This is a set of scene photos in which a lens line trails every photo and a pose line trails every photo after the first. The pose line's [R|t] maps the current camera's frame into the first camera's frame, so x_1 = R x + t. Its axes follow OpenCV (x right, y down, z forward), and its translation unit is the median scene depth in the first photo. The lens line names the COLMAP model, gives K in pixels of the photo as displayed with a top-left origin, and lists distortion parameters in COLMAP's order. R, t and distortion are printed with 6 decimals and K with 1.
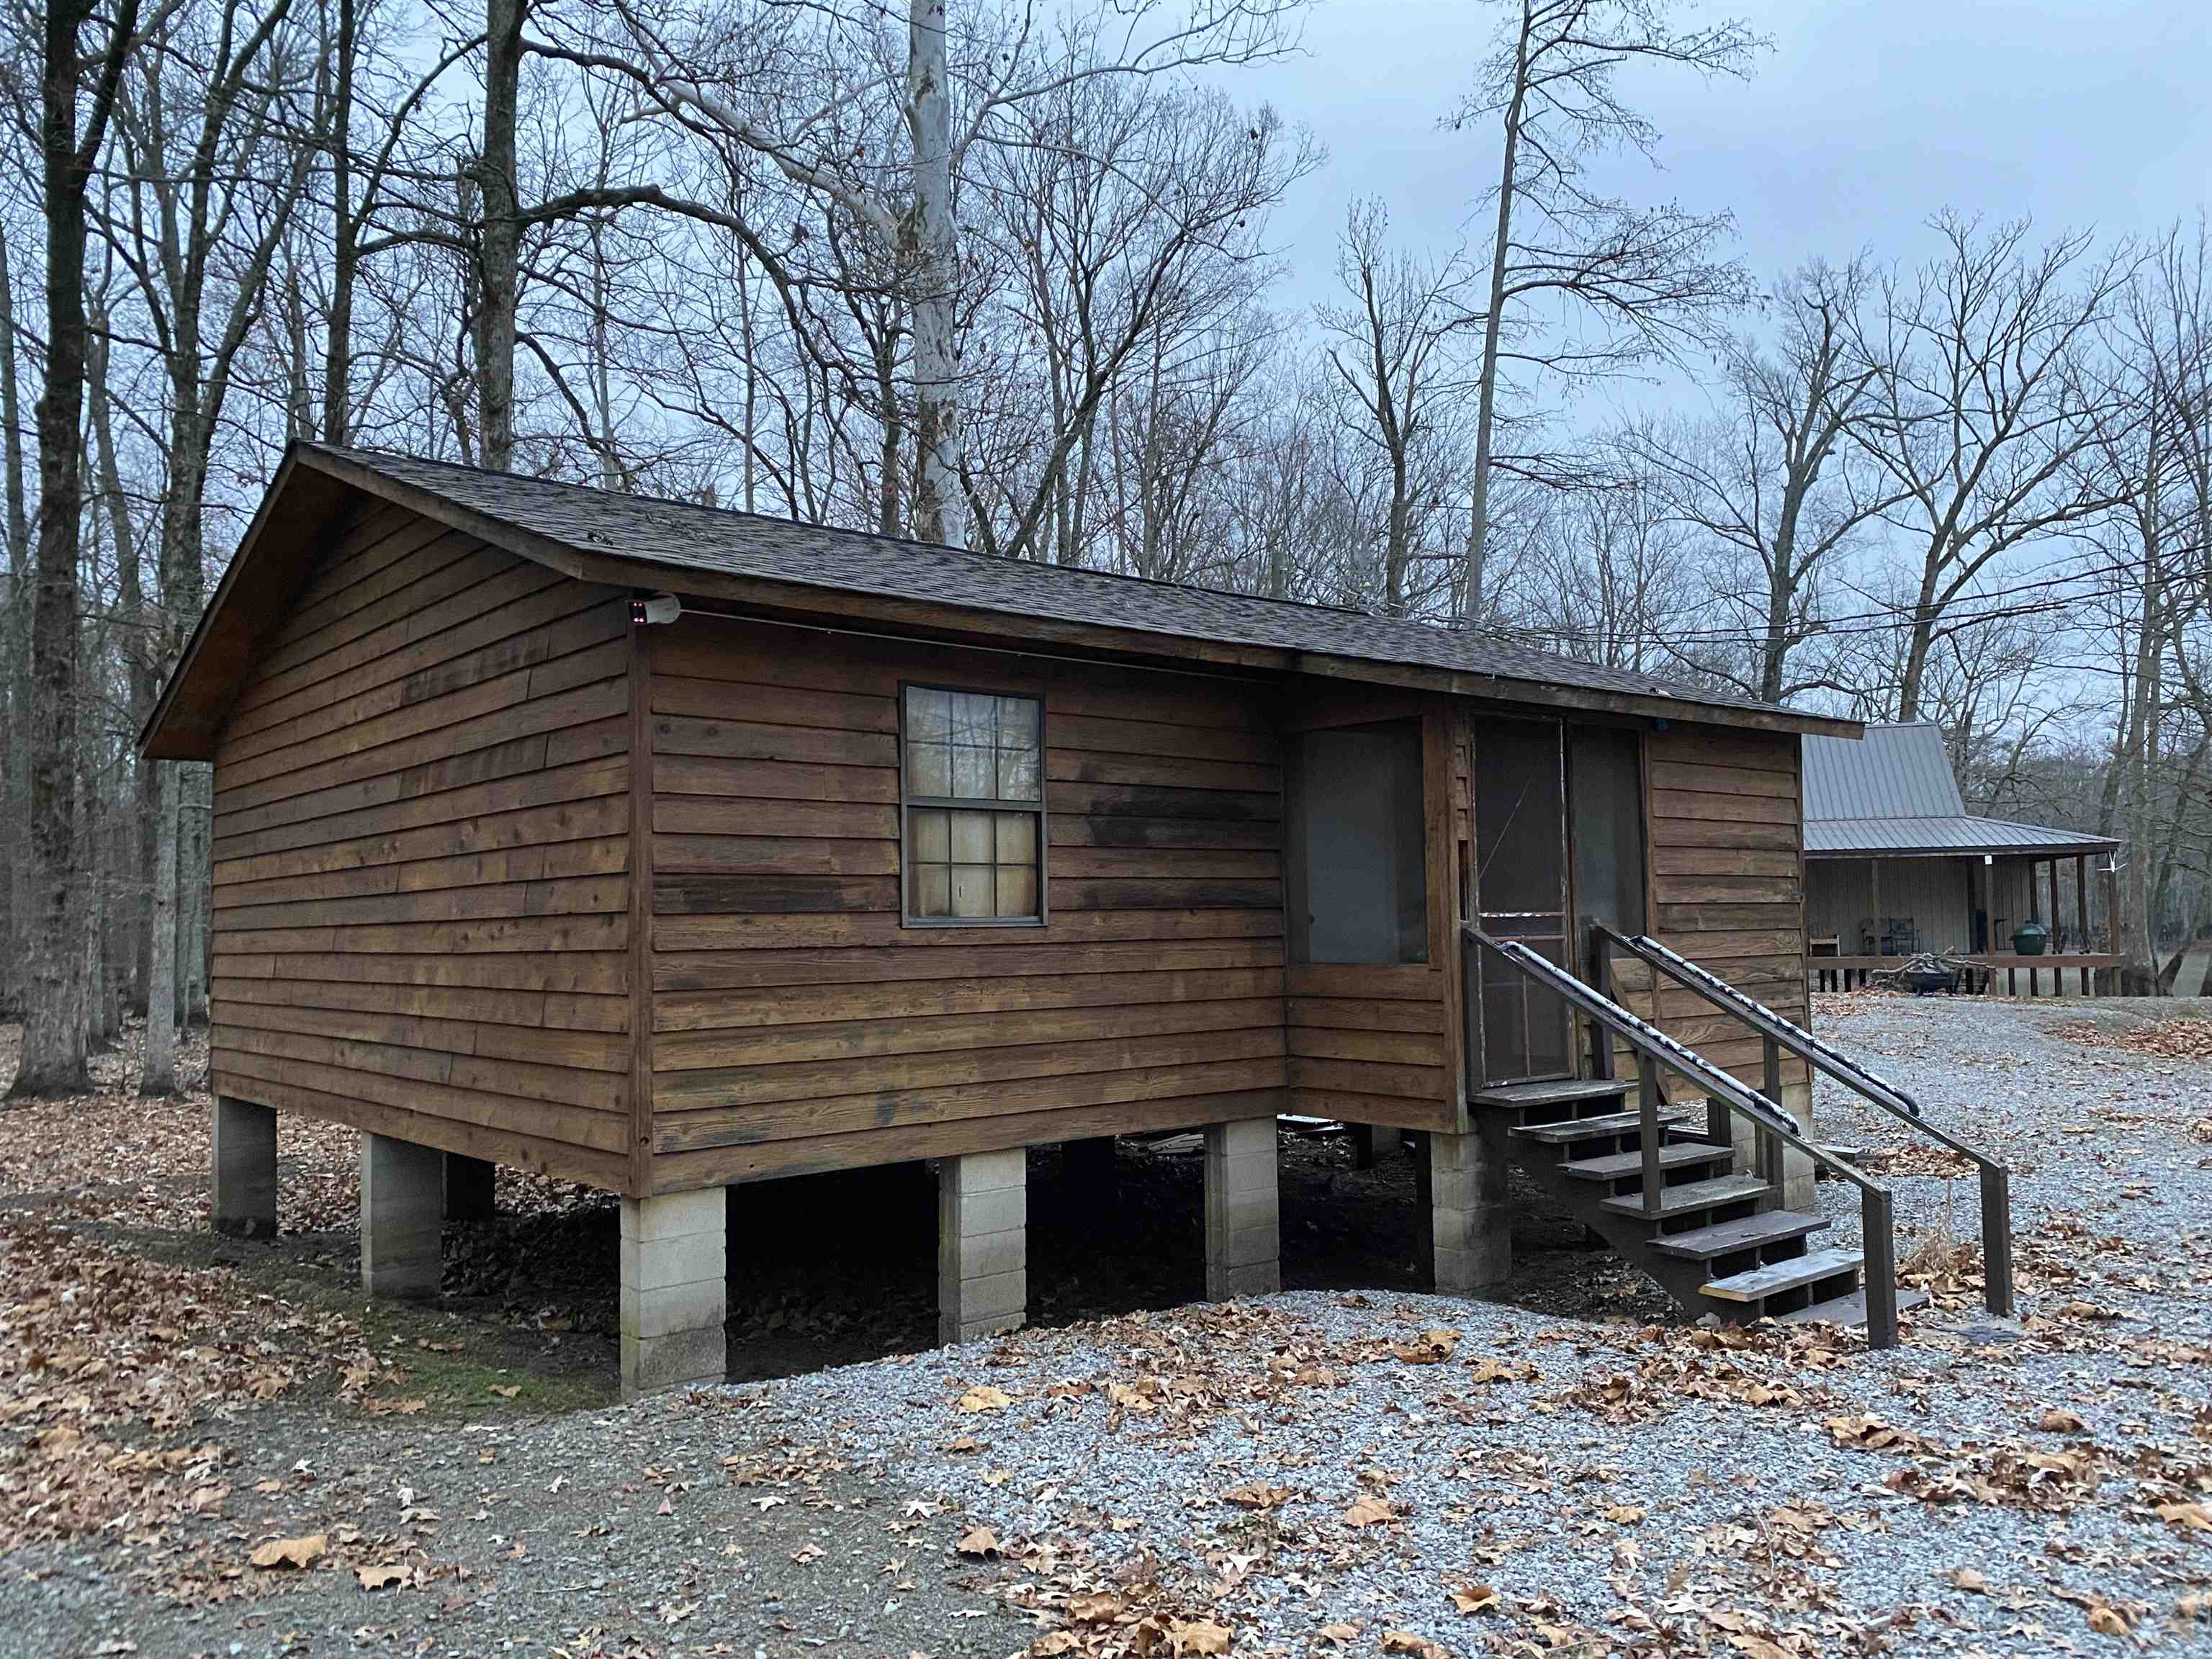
lens RADIAL K [[1684.4, 0, 1144.3], [0, 1684.4, 834.6], [0, 0, 1]] dist [0.049413, -0.046833]
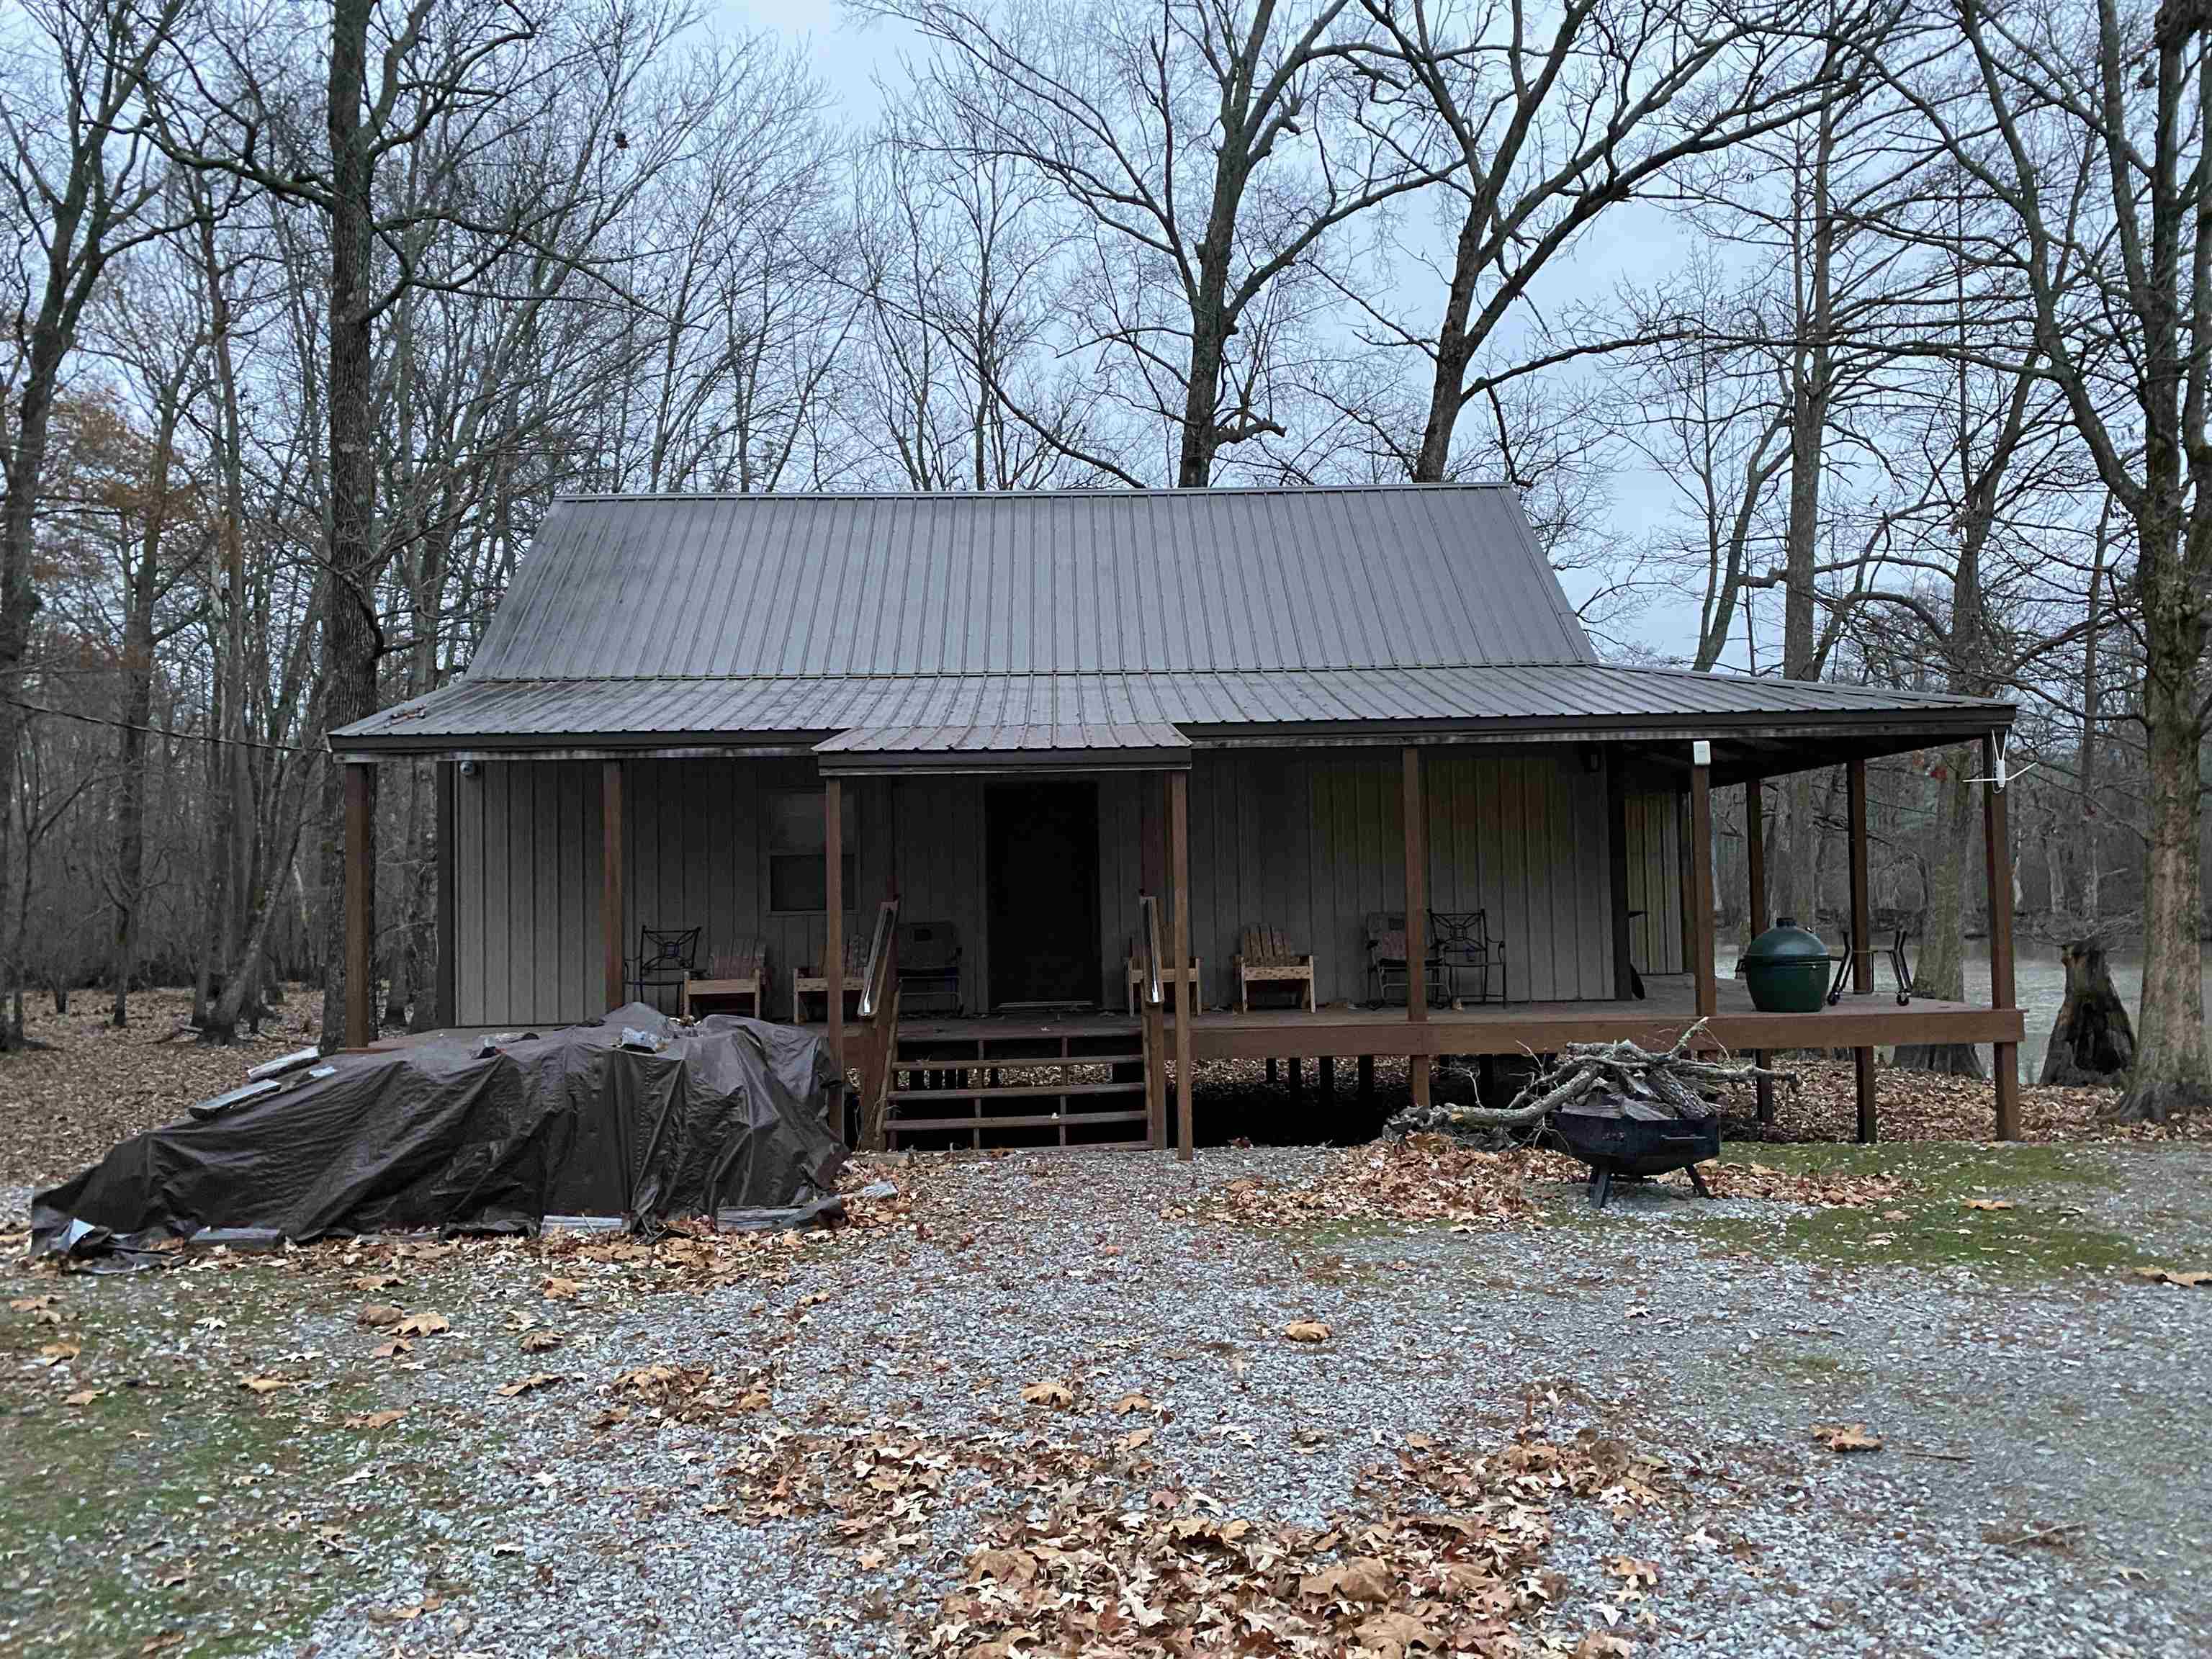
lens RADIAL K [[1684.4, 0, 1144.3], [0, 1684.4, 834.6], [0, 0, 1]] dist [0.049413, -0.046833]
pose [[0.951536, 0.018318, 0.306991, 0.205626], [-0.019416, 0.999811, 0.000521, 0.026051], [-0.306924, -0.006456, 0.951712, 0.521837]]
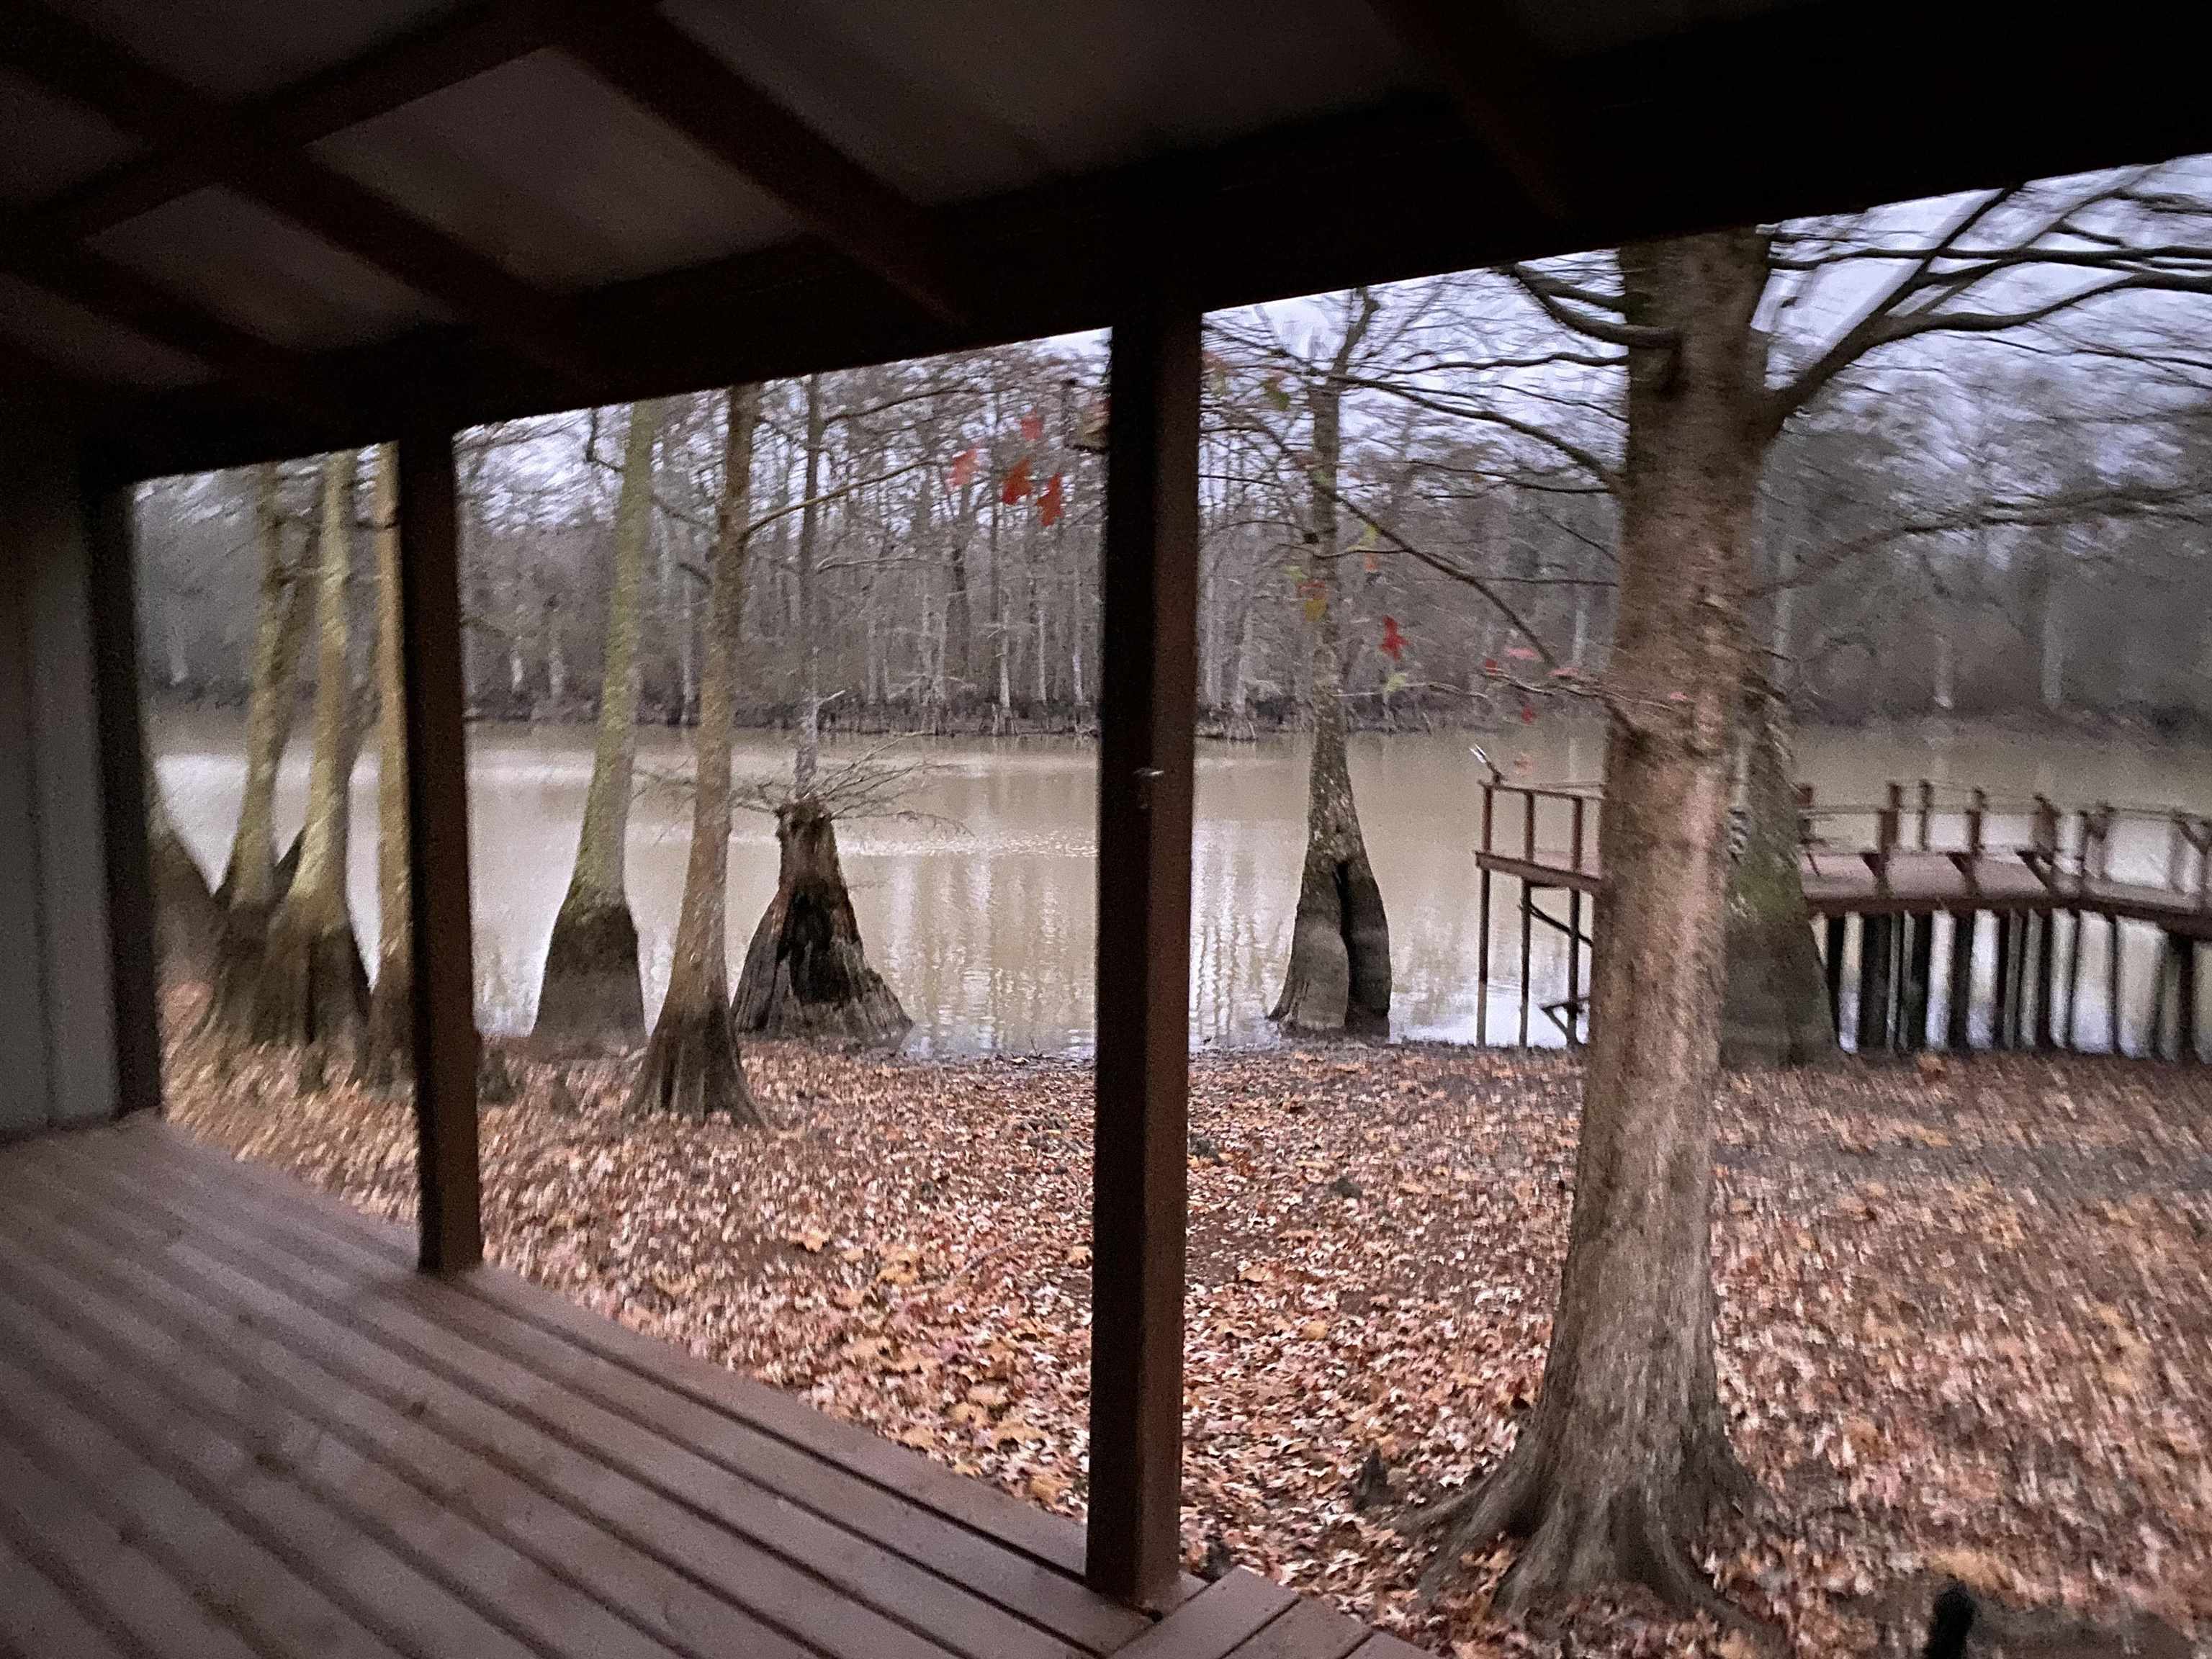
lens RADIAL K [[1688.2, 0, 1102.5], [0, 1688.2, 878.0], [0, 0, 1]] dist [0.041745, -0.050105]
pose [[0.424125, -0.083546, 0.901742, 0.380343], [-0.068366, 0.989940, 0.123873, 0.021571], [-0.903019, -0.114186, 0.414147, 0.763376]]
